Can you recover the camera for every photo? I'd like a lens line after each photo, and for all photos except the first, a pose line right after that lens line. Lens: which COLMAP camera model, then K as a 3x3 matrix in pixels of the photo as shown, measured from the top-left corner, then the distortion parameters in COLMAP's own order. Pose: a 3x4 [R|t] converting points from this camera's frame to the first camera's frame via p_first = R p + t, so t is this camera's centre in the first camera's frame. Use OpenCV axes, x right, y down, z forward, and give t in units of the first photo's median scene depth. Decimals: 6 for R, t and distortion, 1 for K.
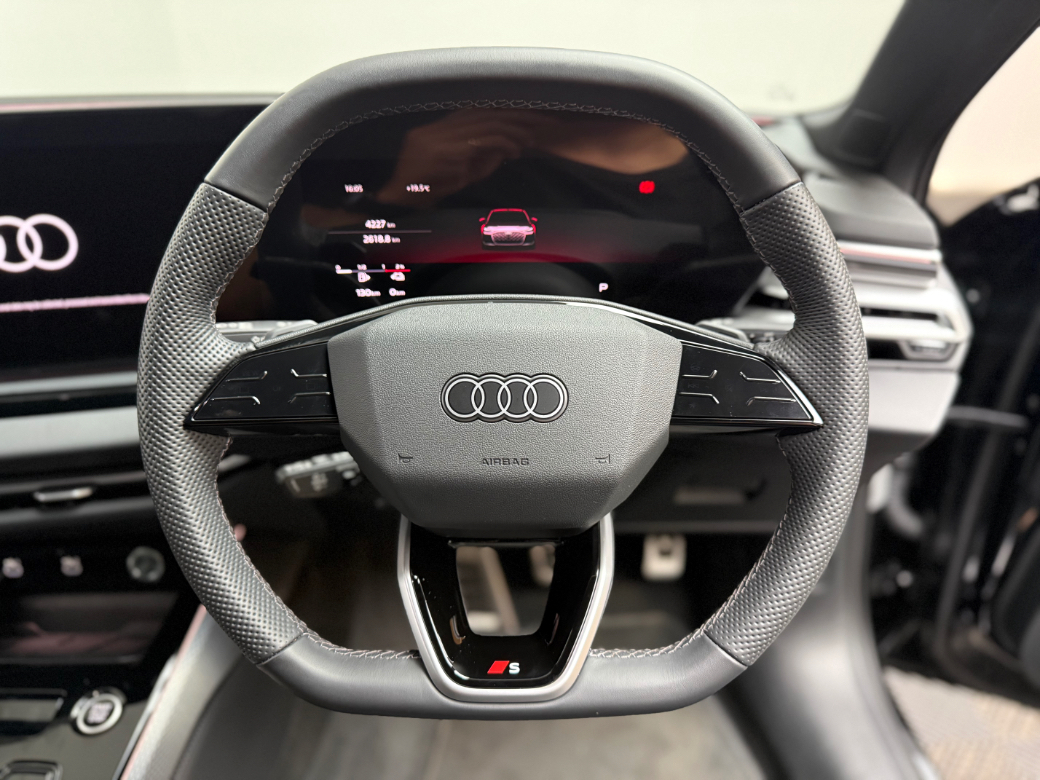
lens RADIAL K [[737.1, 0, 517.7], [0, 737.1, 385.9], [0, 0, 1]] dist [-0.006046, -0.002909]
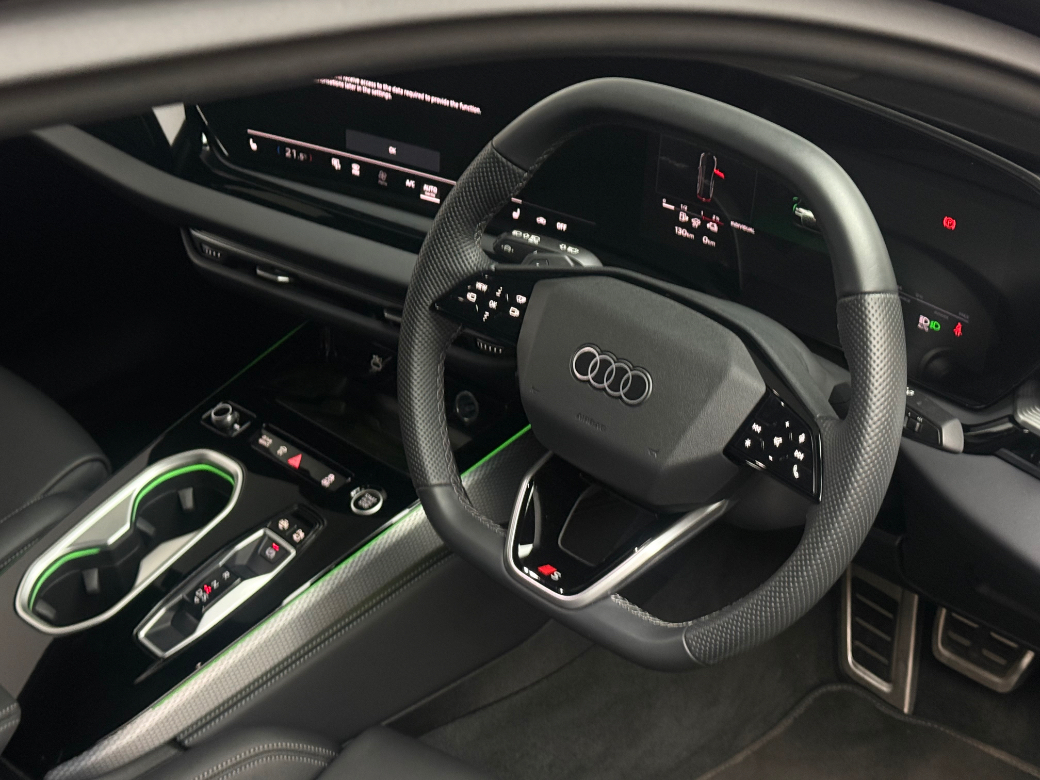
lens RADIAL K [[1617.6, 0, 519.7], [0, 1617.6, 390.4], [0, 0, 1]] dist [0.041765, 0.000000]
pose [[0.717954, 0.362212, -0.594428, 1.010127], [-0.288341, 0.931995, 0.219647, -0.345621], [0.633562, 0.013702, 0.773570, -0.815637]]
